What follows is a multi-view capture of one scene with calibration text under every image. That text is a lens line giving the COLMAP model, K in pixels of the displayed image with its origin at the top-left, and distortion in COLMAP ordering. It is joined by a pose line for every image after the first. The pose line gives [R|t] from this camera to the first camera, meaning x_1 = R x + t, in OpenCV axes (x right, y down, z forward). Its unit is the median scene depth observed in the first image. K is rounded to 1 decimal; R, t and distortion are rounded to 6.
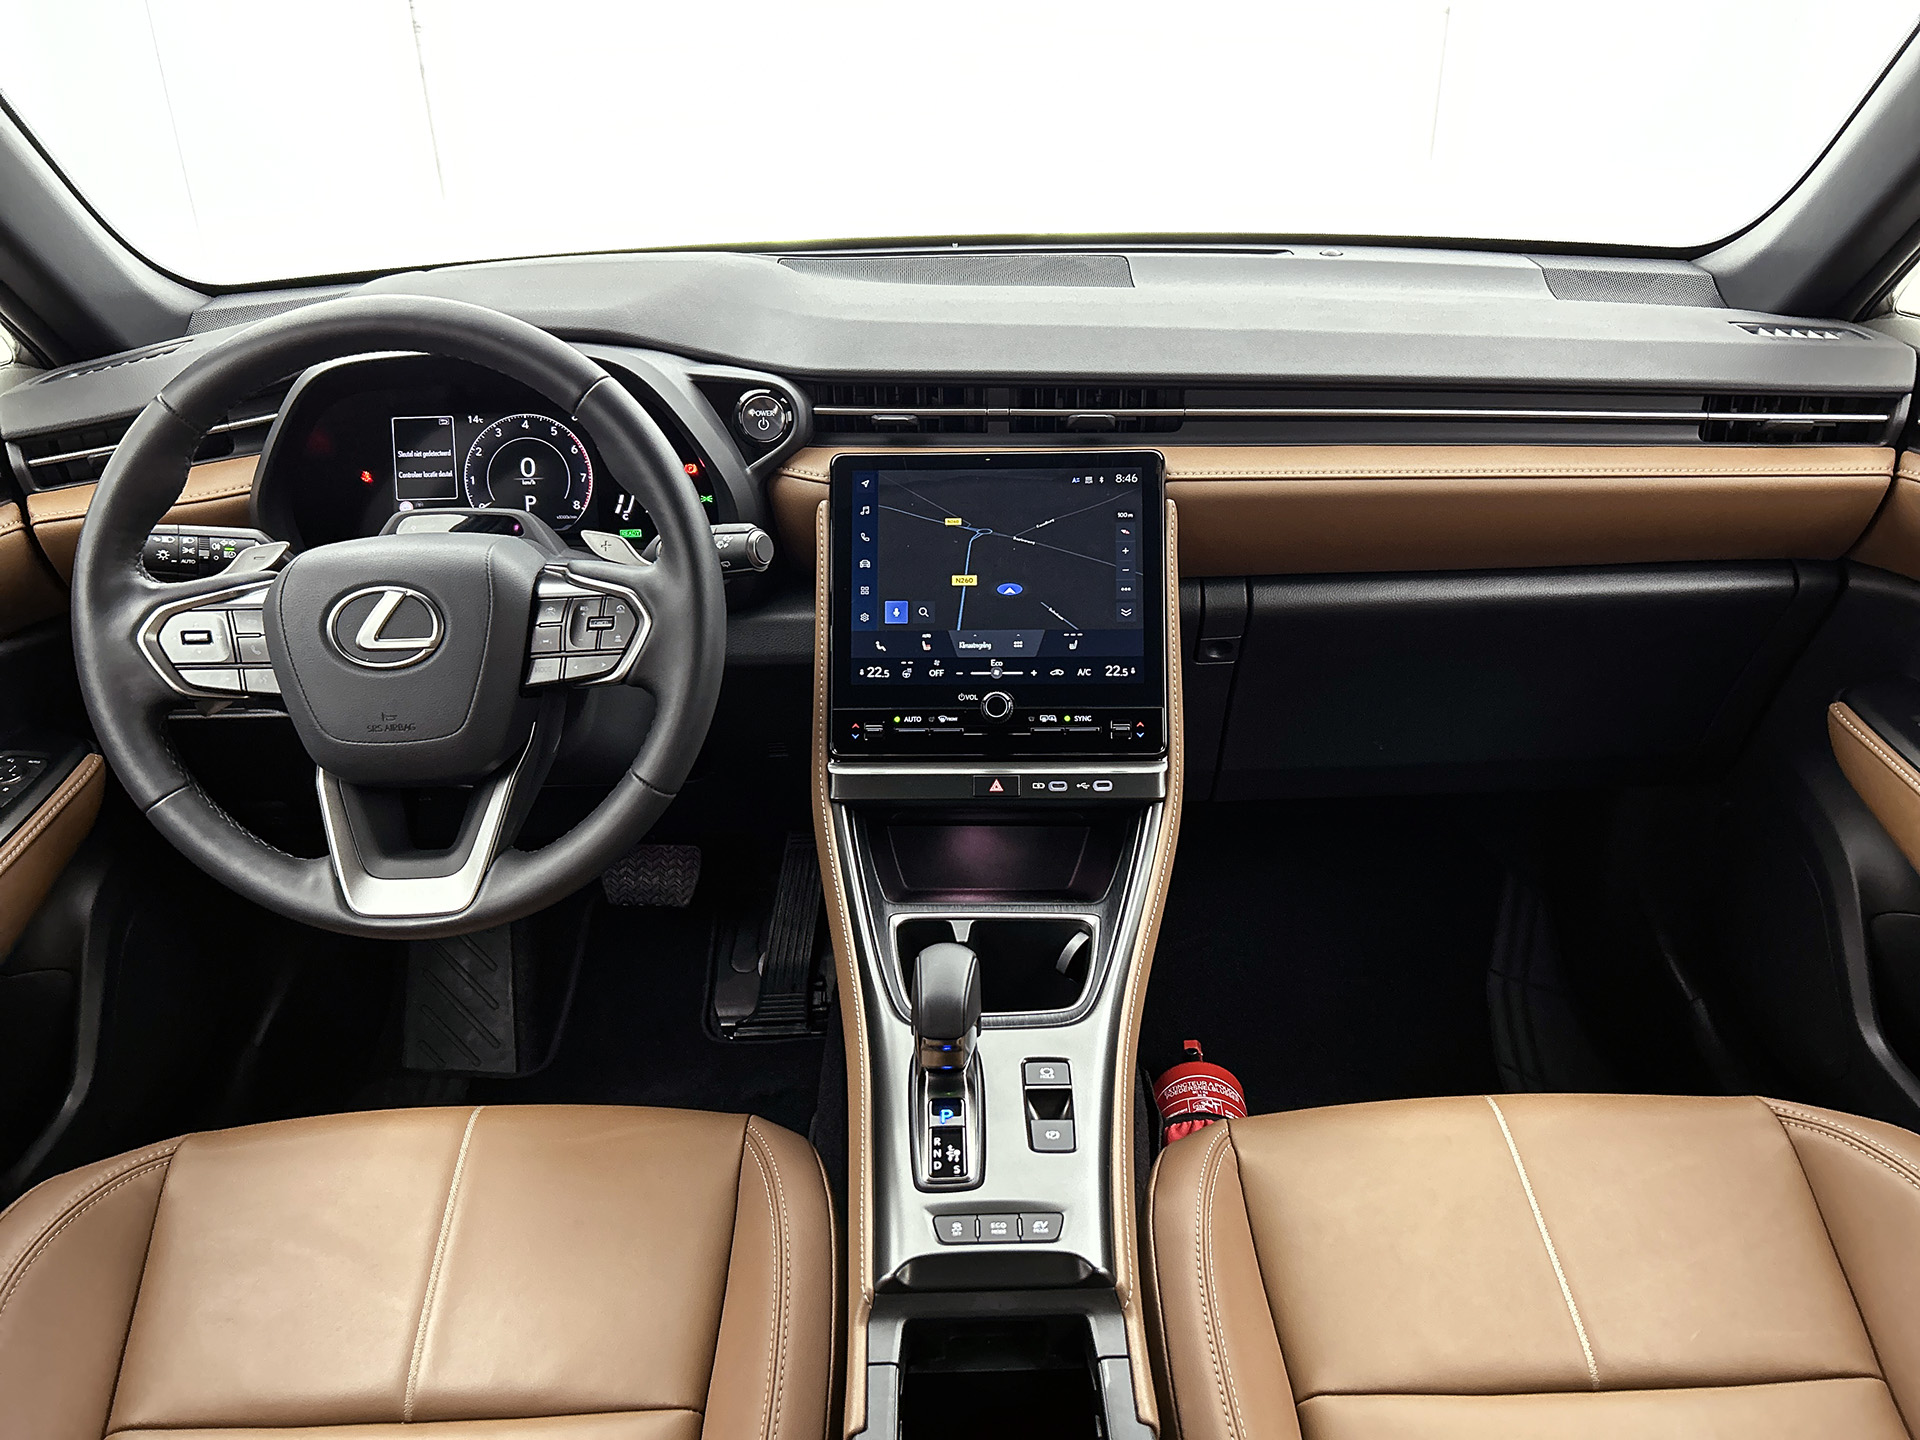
lens RADIAL K [[1455.0, 0, 987.2], [0, 1455.0, 720.3], [0, 0, 1]] dist [0.040659, -0.044049]
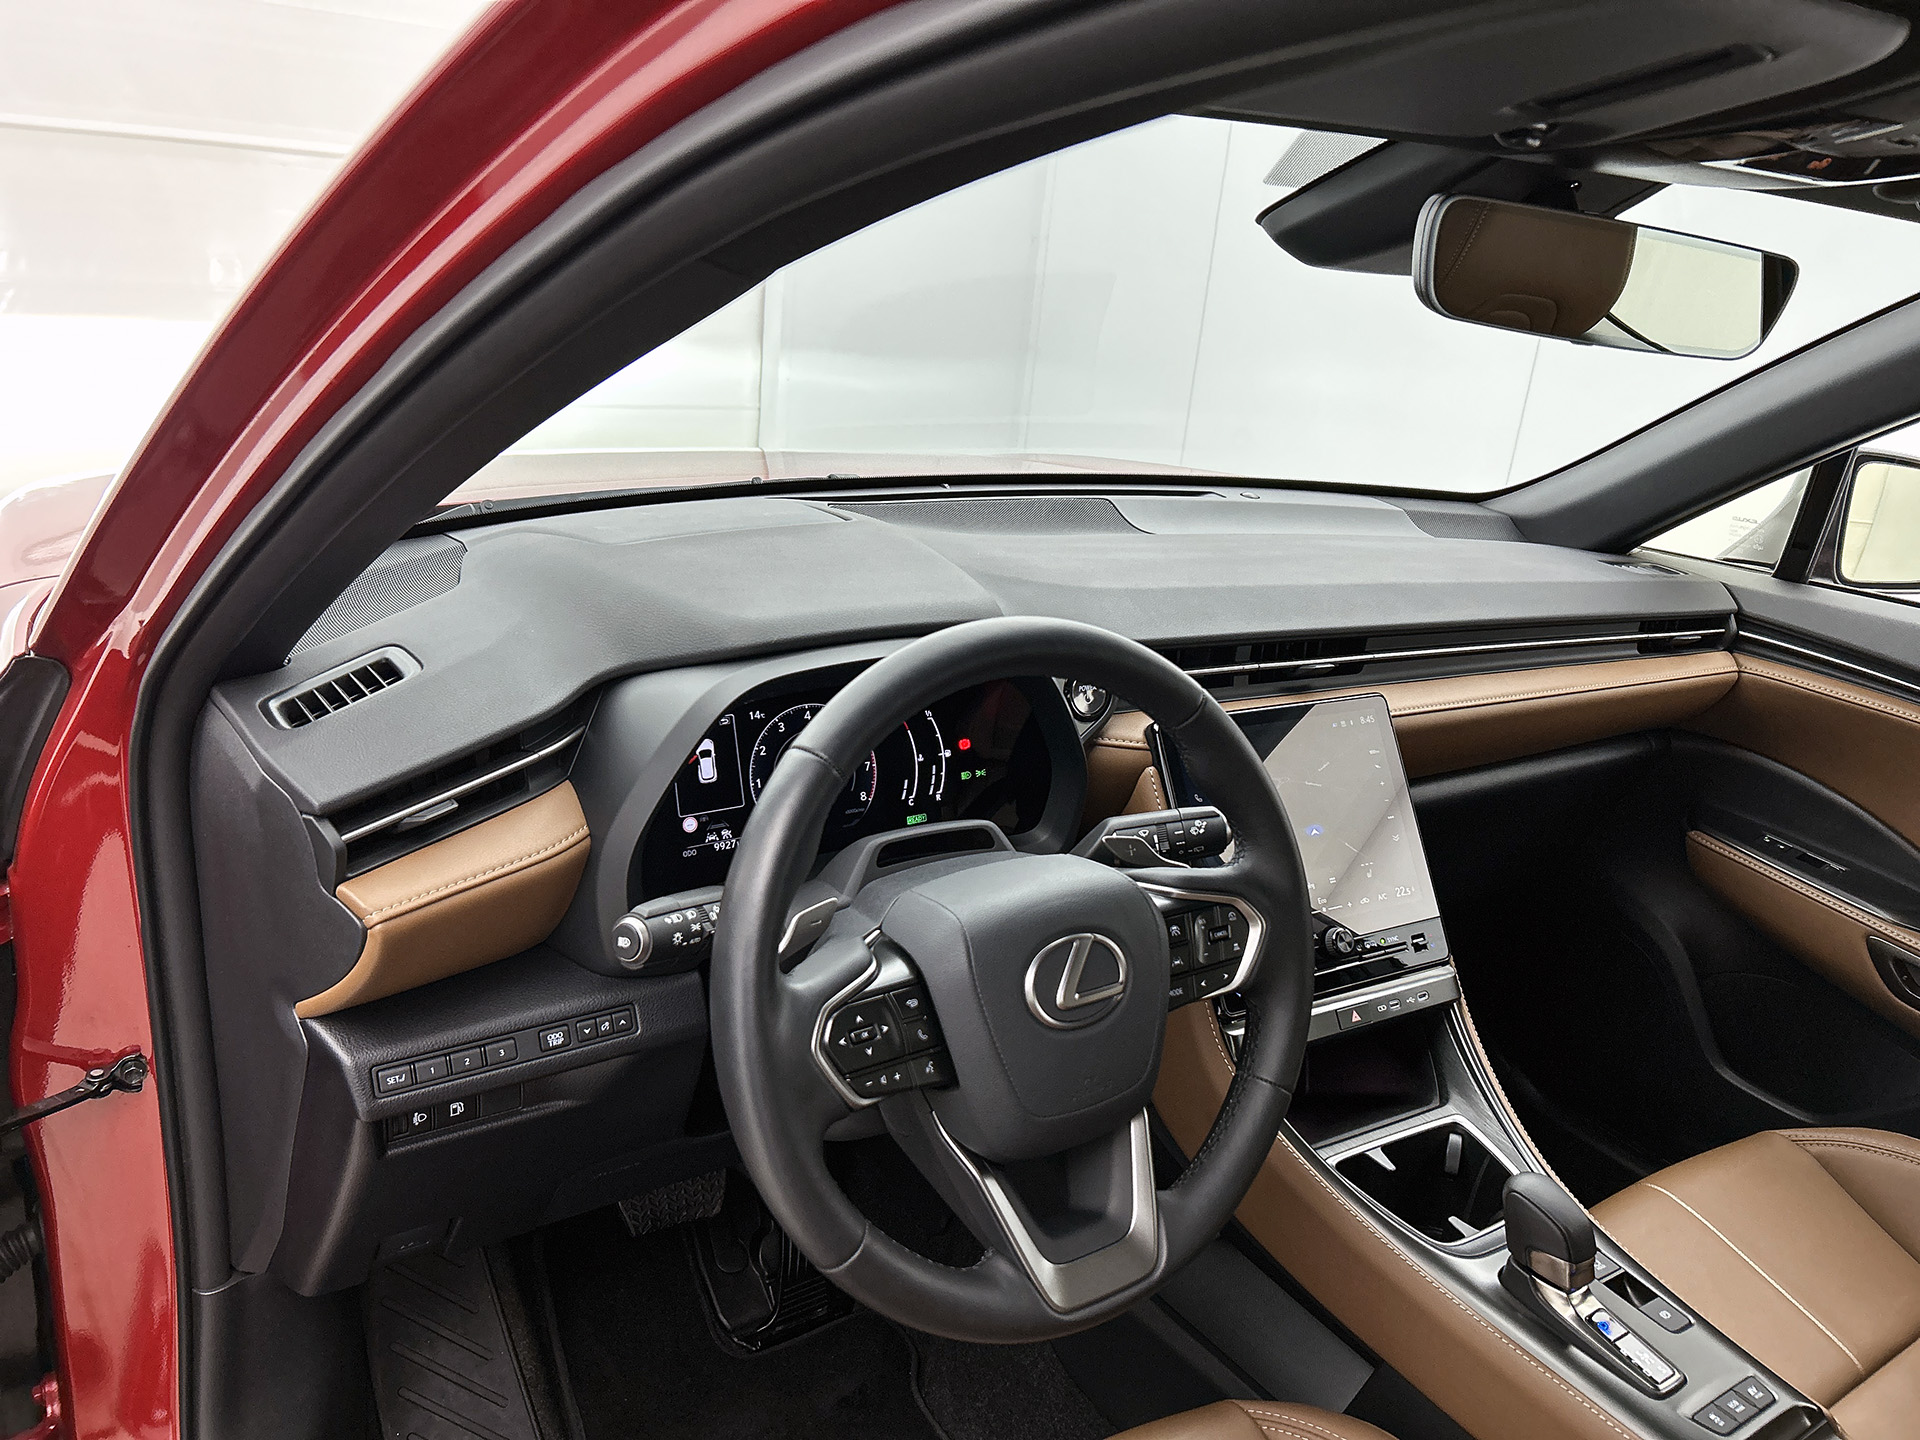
lens RADIAL K [[1455.0, 0, 949.4], [0, 1455.0, 732.4], [0, 0, 1]] dist [0.040659, -0.044049]
pose [[0.840323, -0.095373, 0.533631, -0.789747], [0.138258, 0.989553, -0.040861, -0.156573], [-0.524159, 0.108115, 0.844730, 0.216510]]
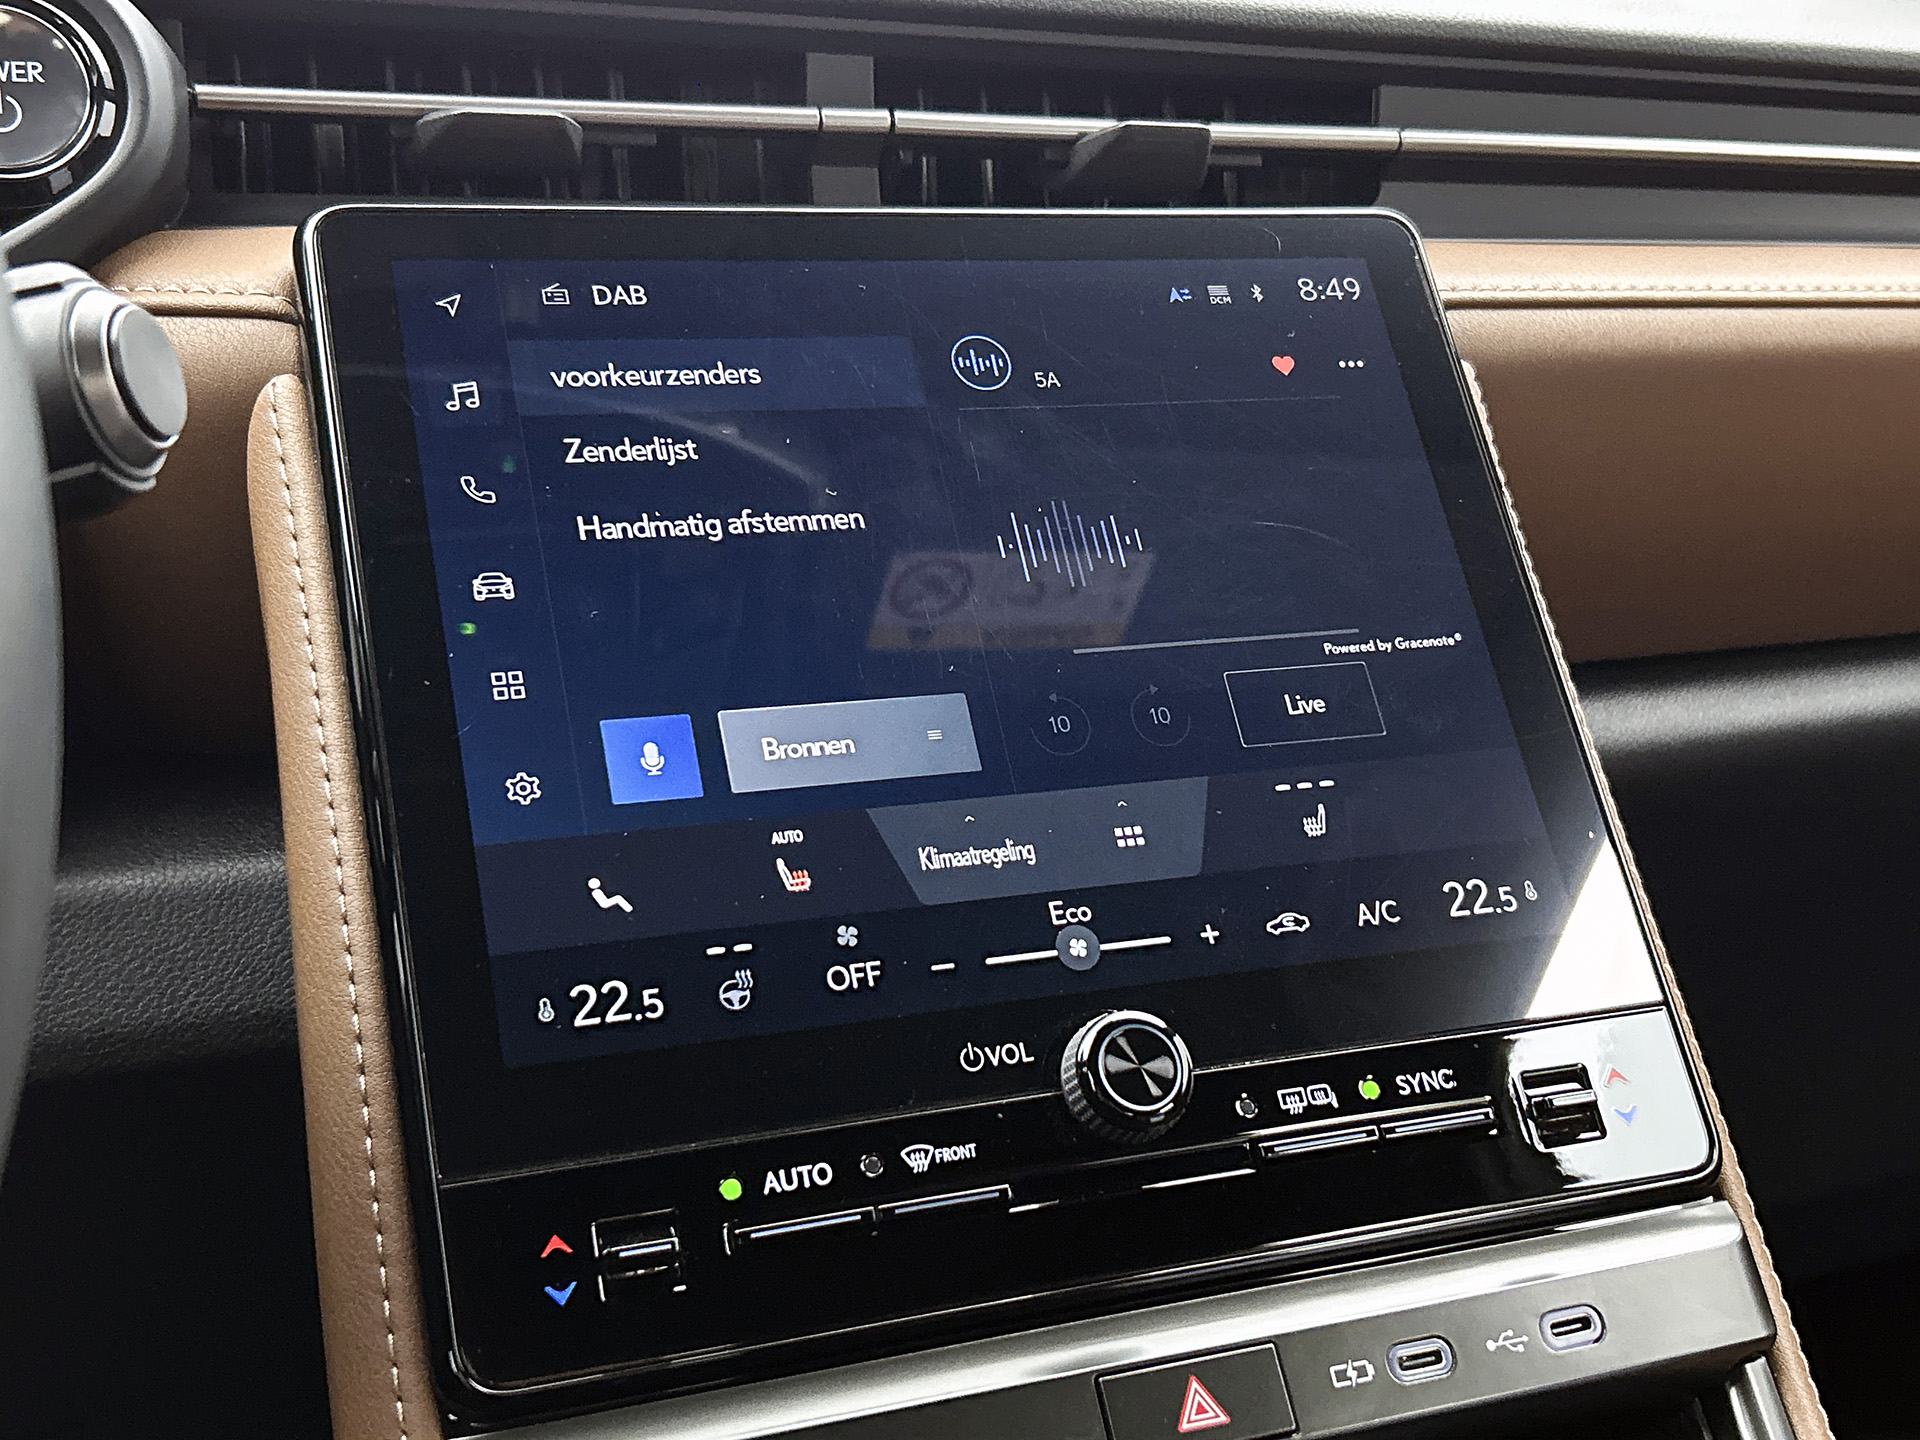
lens RADIAL K [[2216.2, 0, 992.3], [0, 2216.2, 737.4], [0, 0, 1]] dist [0.051940, 0.000000]
pose [[0.922590, -0.066329, 0.380037, -0.152606], [0.166811, 0.956844, -0.237957, 0.021762], [-0.347853, 0.282932, 0.893839, 0.643522]]
